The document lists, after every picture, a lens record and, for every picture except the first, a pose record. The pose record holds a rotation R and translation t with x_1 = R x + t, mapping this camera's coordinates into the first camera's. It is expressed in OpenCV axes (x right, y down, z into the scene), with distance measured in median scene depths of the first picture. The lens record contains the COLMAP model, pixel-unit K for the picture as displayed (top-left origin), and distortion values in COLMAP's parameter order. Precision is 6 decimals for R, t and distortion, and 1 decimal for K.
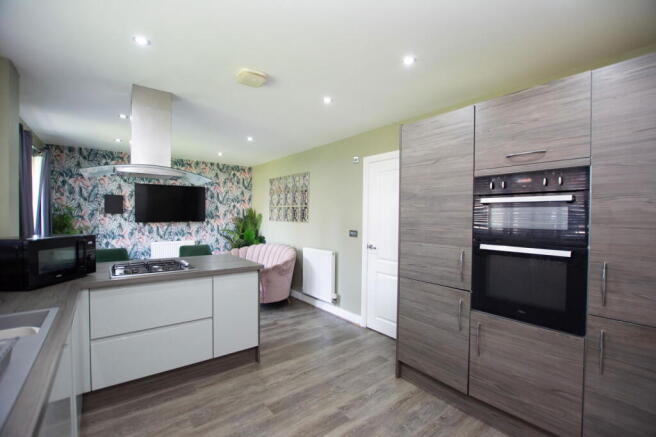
lens RADIAL K [[293.5, 0, 329.8], [0, 293.5, 219.5], [0, 0, 1]] dist [-0.002073, -0.000240]
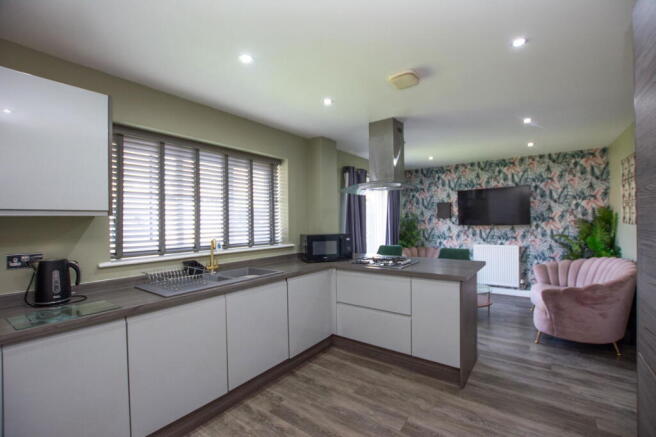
lens RADIAL K [[293.5, 0, 329.8], [0, 293.5, 219.5], [0, 0, 1]] dist [-0.002073, -0.000240]
pose [[0.281092, -0.016111, -0.959546, 0.265935], [0.008060, 0.999863, -0.014427, -0.001186], [0.959647, -0.003679, 0.281183, 0.209390]]
